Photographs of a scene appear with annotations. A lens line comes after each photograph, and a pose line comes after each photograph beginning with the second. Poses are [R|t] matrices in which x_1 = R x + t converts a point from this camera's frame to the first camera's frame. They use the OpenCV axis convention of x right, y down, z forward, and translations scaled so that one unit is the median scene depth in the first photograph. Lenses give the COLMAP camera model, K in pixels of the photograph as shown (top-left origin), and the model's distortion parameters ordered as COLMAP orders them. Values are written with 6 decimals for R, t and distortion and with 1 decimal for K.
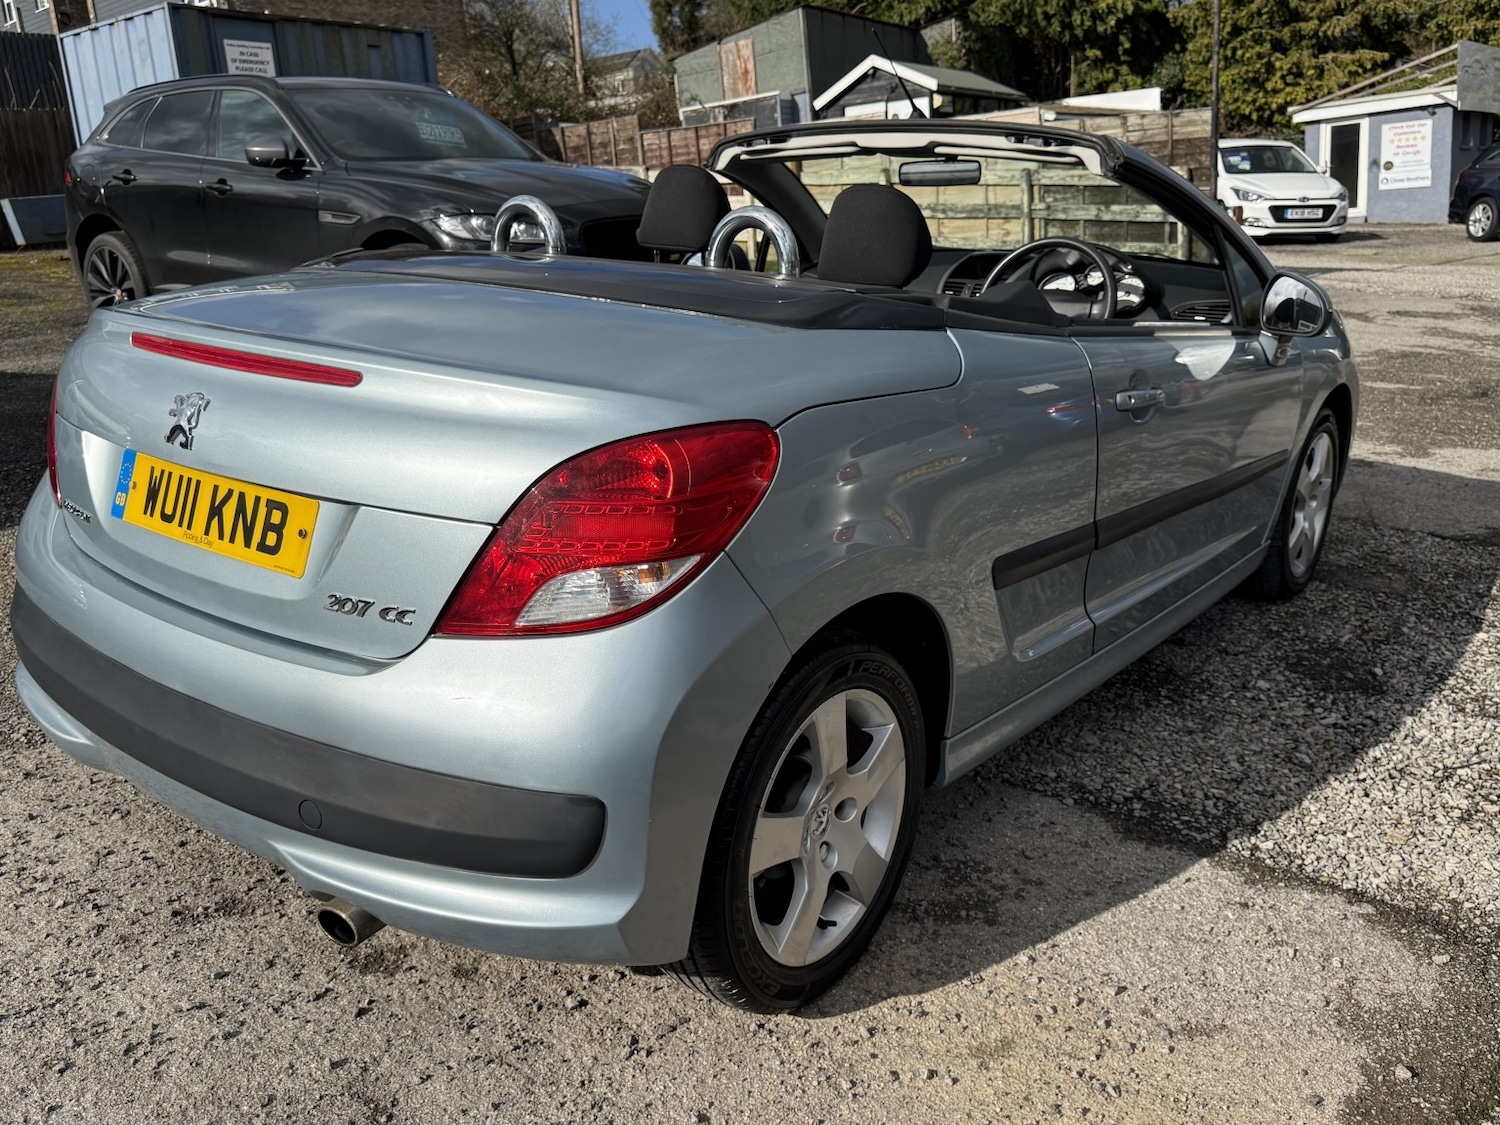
lens RADIAL K [[1340.4, 0, 750.0], [0, 1340.4, 562.5], [0, 0, 1]] dist [-0.006987, 0.004717]
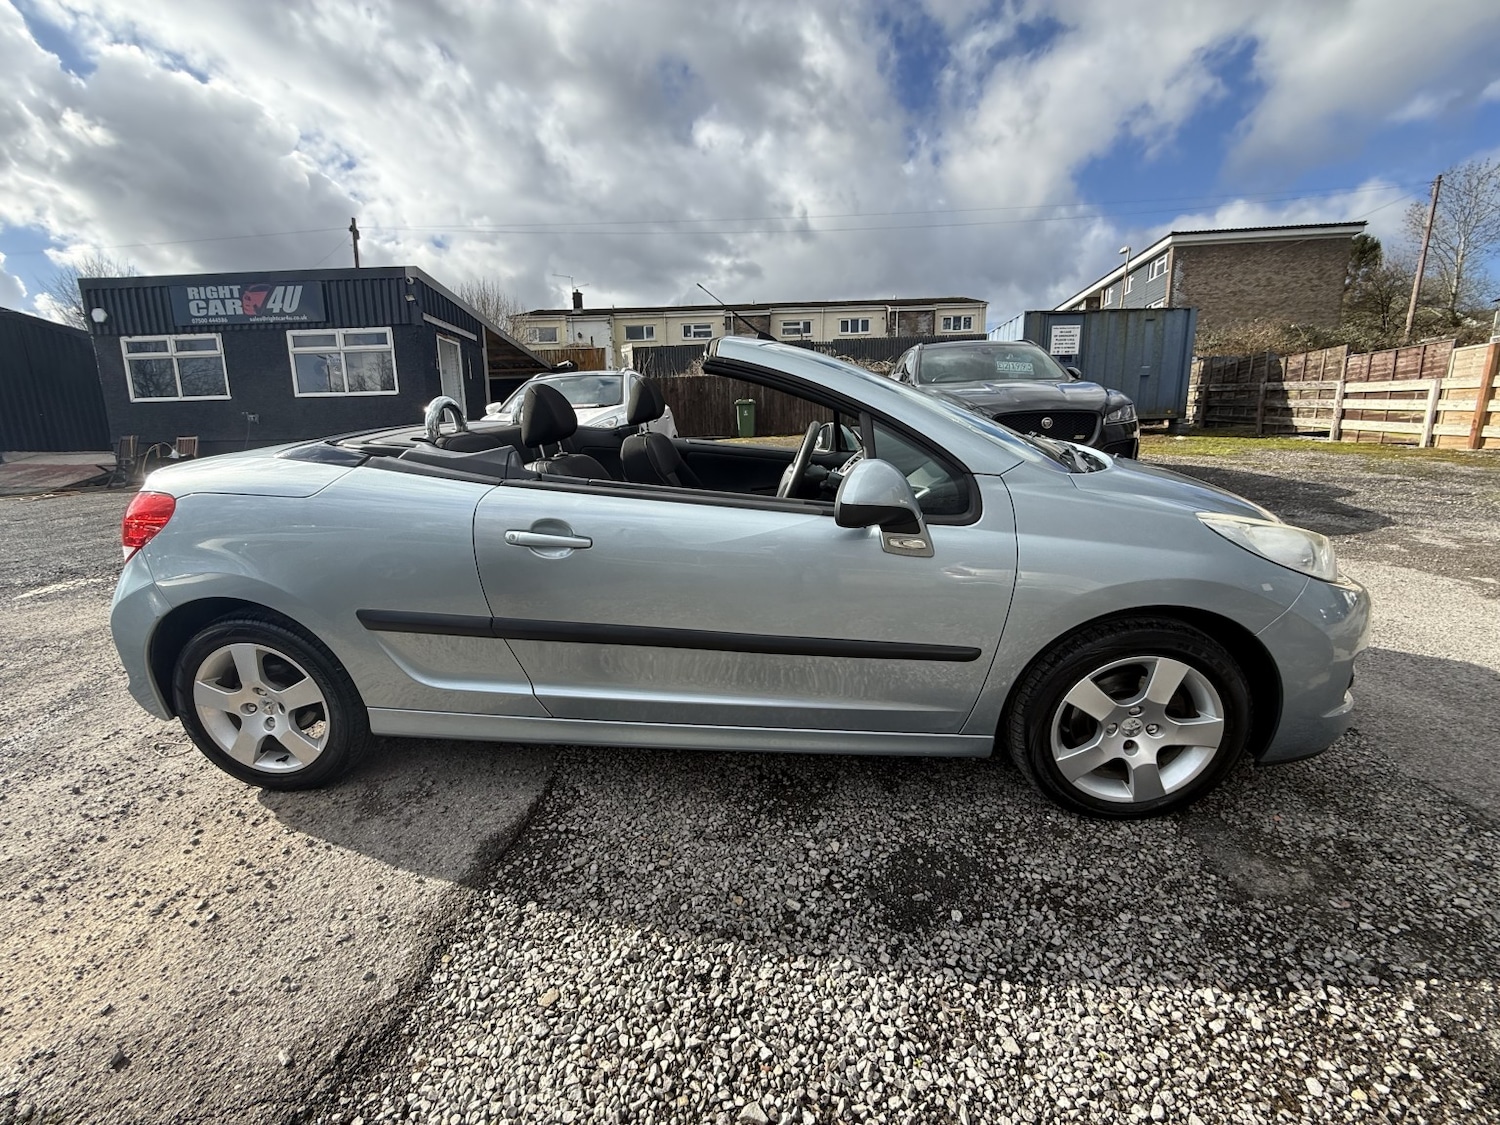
lens RADIAL K [[598.8, 0, 750.0], [0, 598.8, 562.5], [0, 0, 1]] dist [-0.017668, 0.005078]
pose [[0.512735, 0.209087, -0.832697, 0.907569], [-0.217788, 0.969843, 0.109421, -0.215601], [0.830464, 0.125248, 0.542809, 0.873286]]
